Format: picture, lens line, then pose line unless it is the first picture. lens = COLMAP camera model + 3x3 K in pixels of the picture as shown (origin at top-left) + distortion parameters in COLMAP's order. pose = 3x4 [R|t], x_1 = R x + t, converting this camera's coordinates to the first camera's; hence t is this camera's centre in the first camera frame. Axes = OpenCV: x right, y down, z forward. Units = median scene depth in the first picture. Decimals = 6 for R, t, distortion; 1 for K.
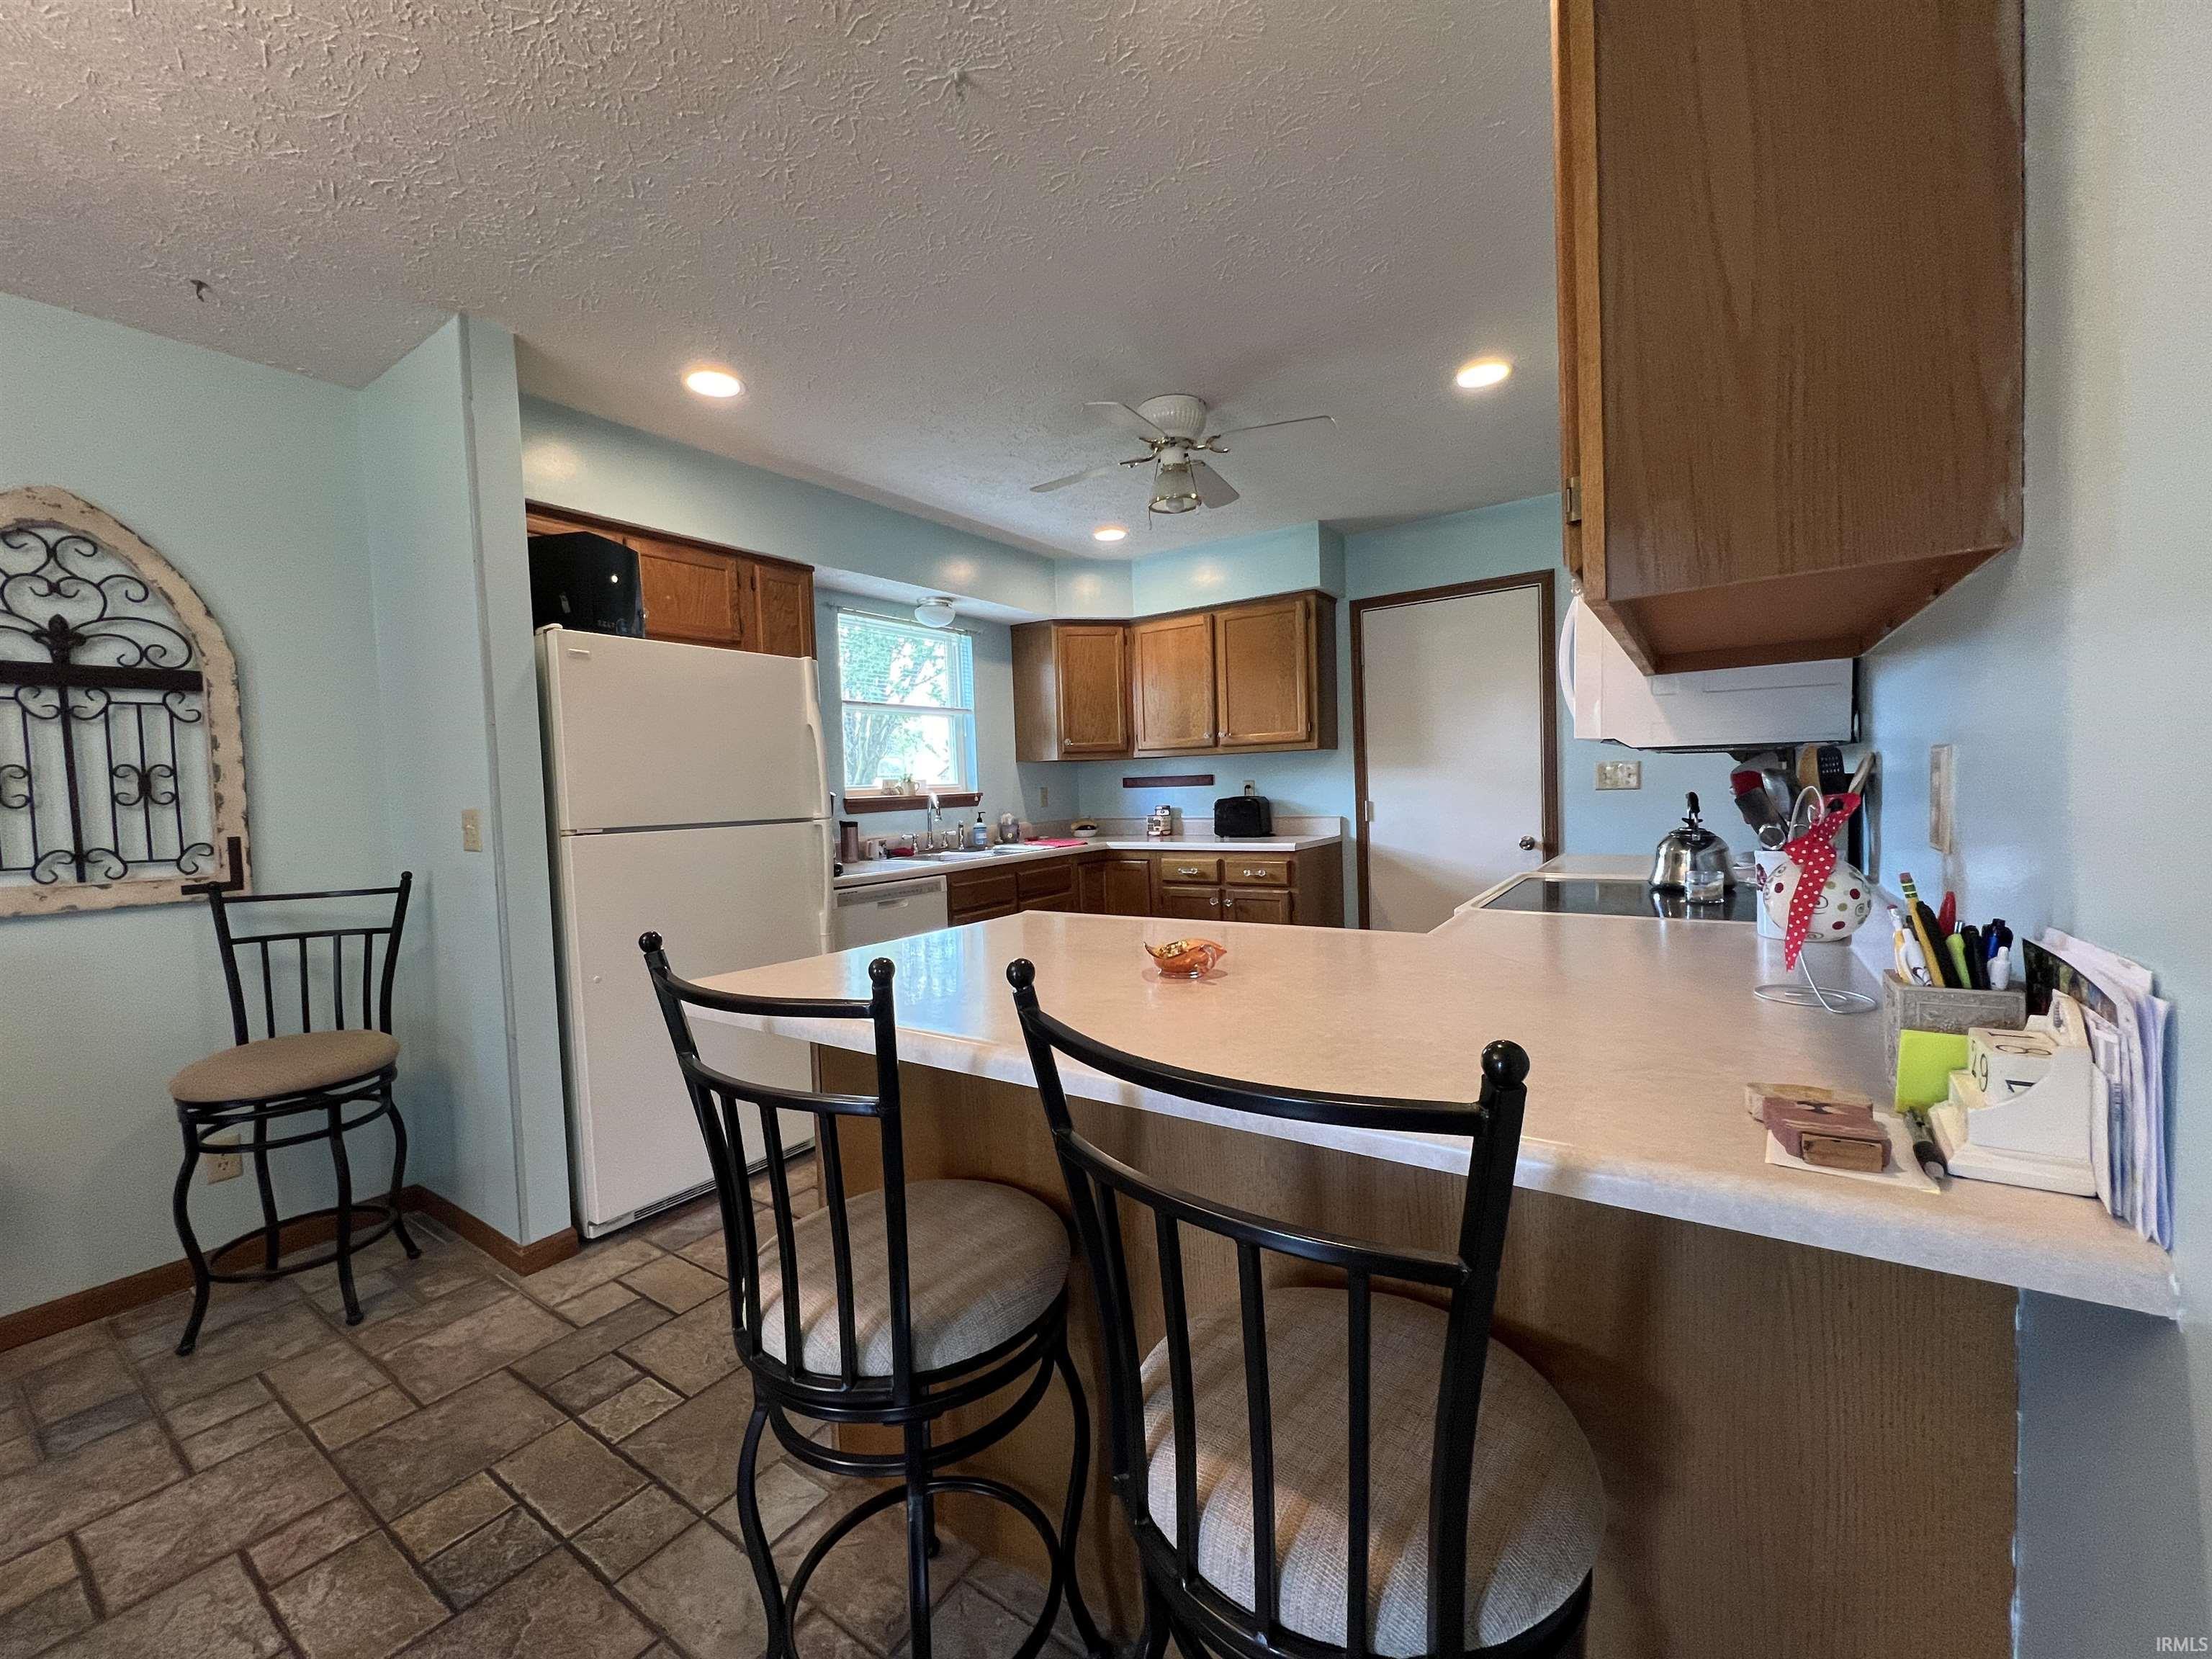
lens RADIAL K [[885.8, 0, 1105.5], [0, 885.8, 826.4], [0, 0, 1]] dist [-0.003036, 0.000056]
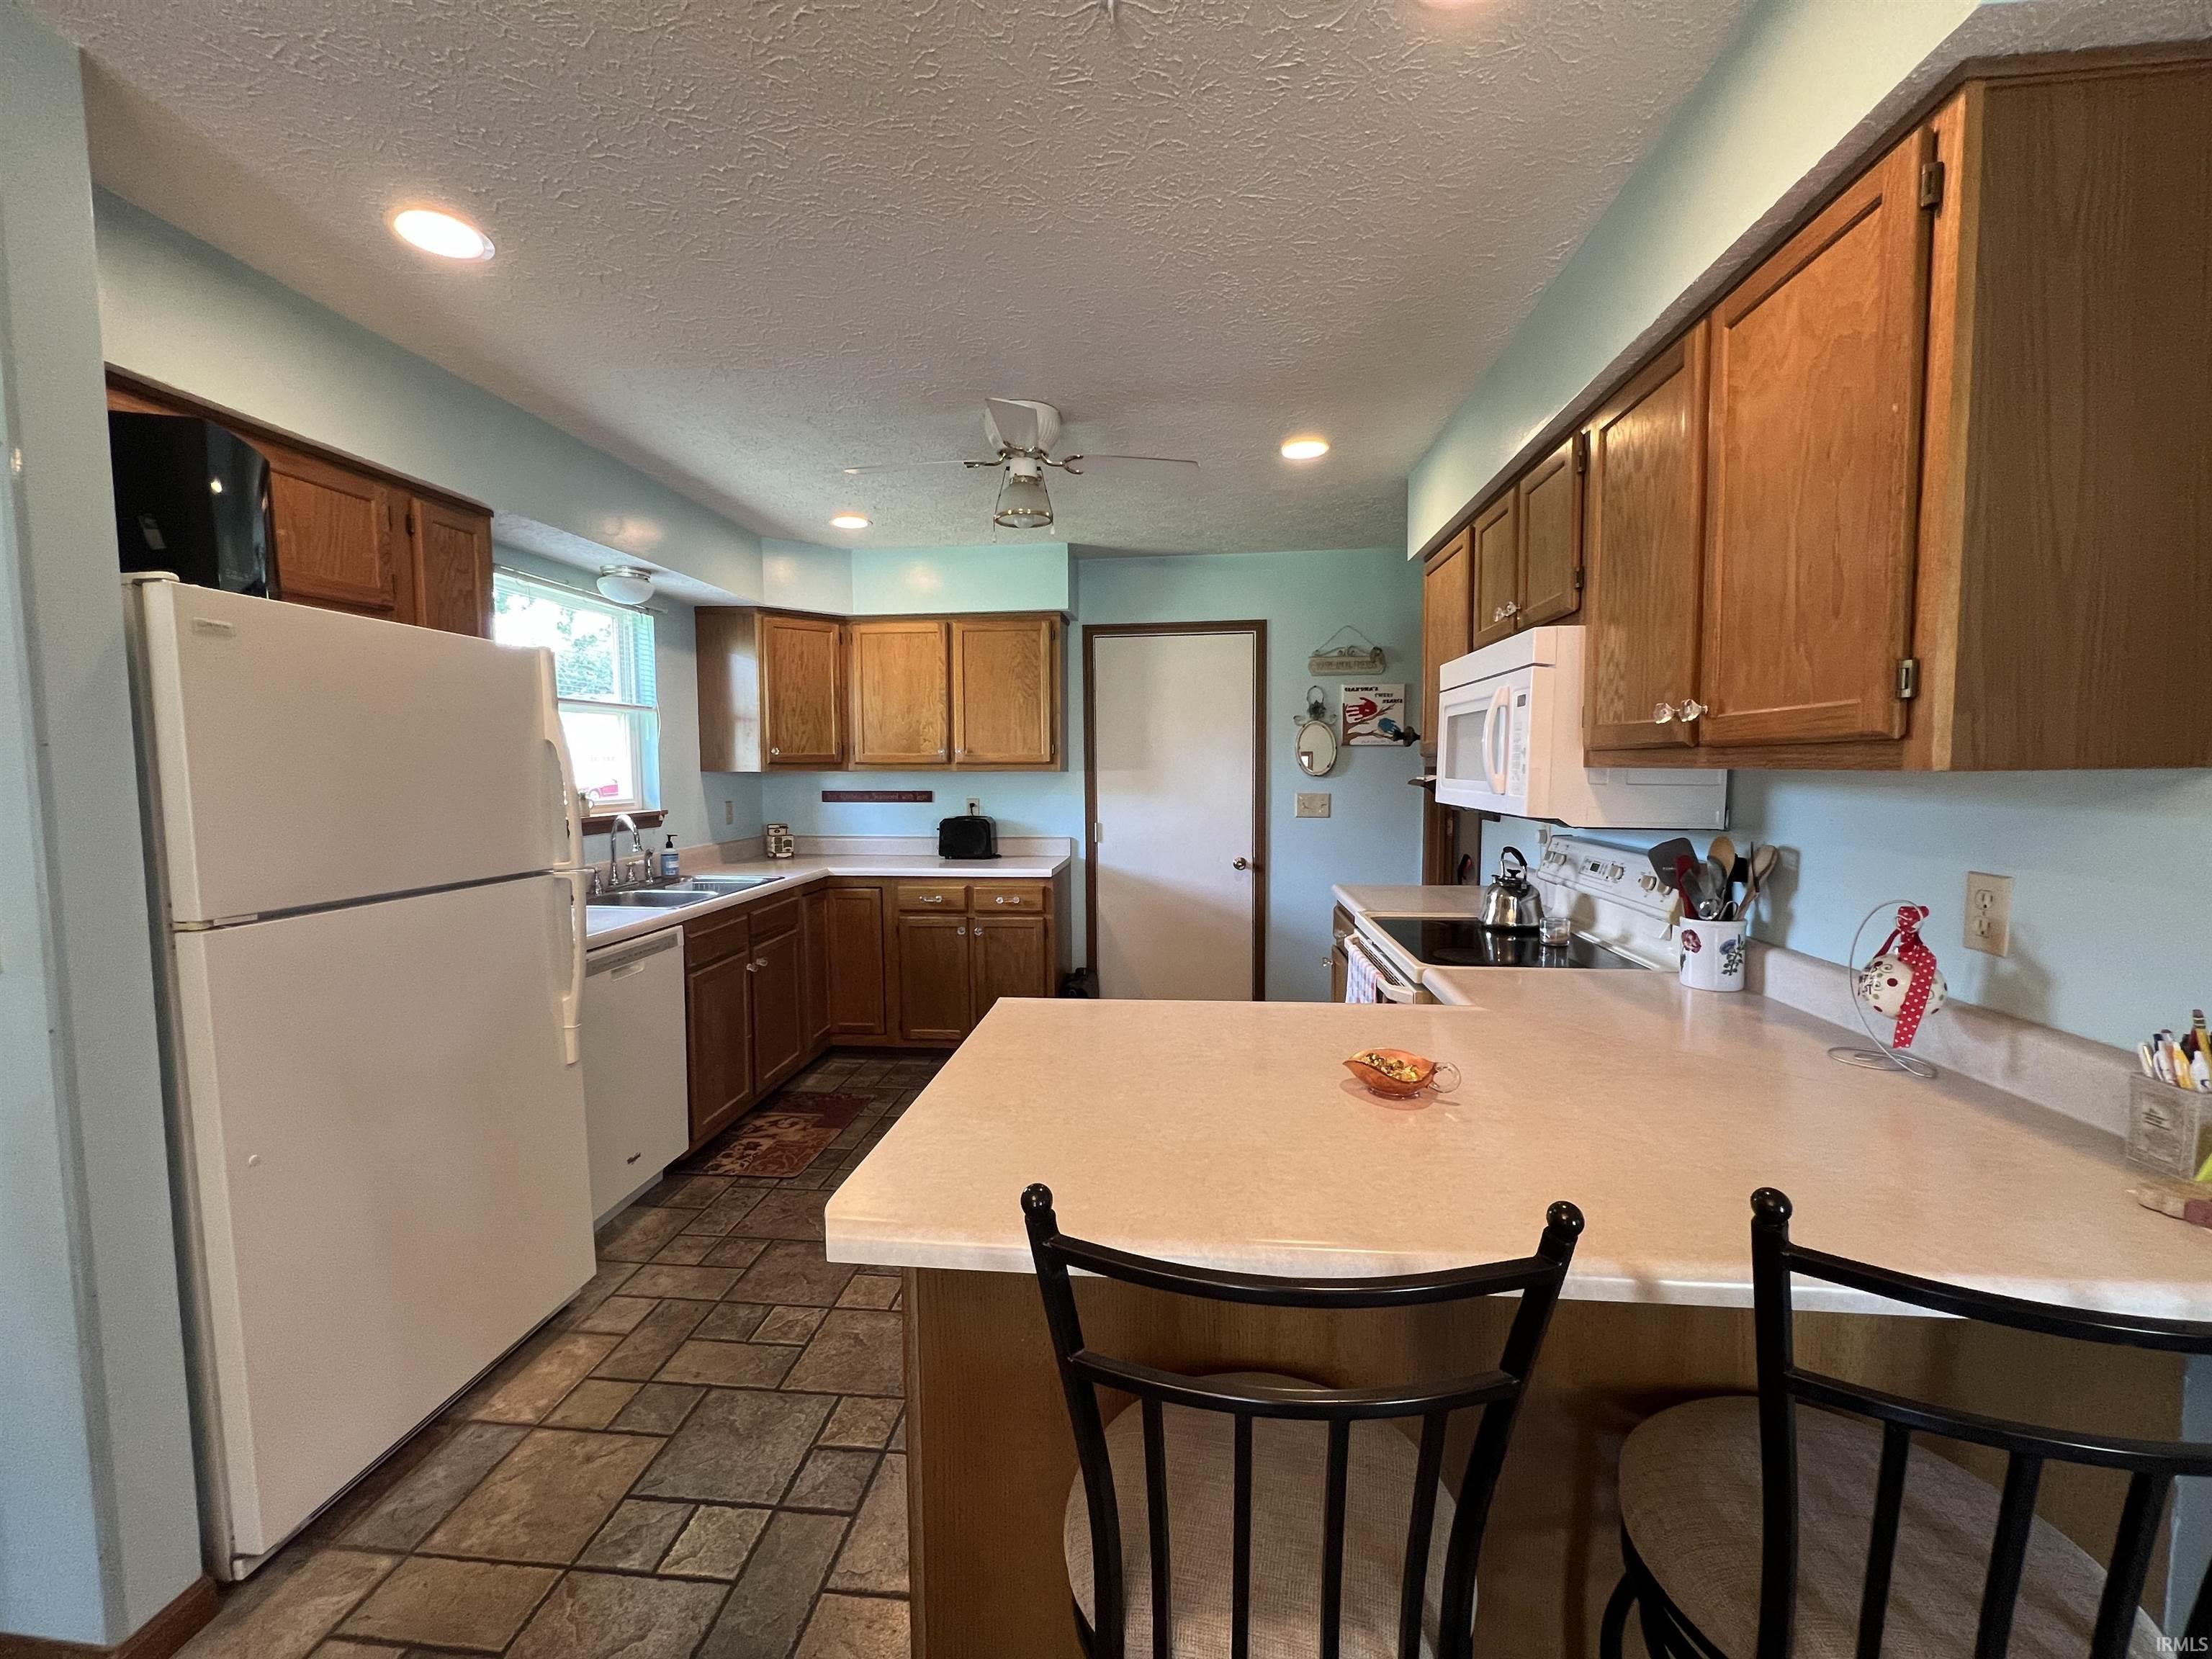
lens RADIAL K [[885.8, 0, 1110.9], [0, 885.8, 827.0], [0, 0, 1]] dist [-0.003036, 0.000056]
pose [[0.876195, -0.002226, 0.481952, -0.197036], [-0.004266, 0.999914, 0.012374, -0.038842], [-0.481938, -0.012898, 0.876110, 0.101506]]
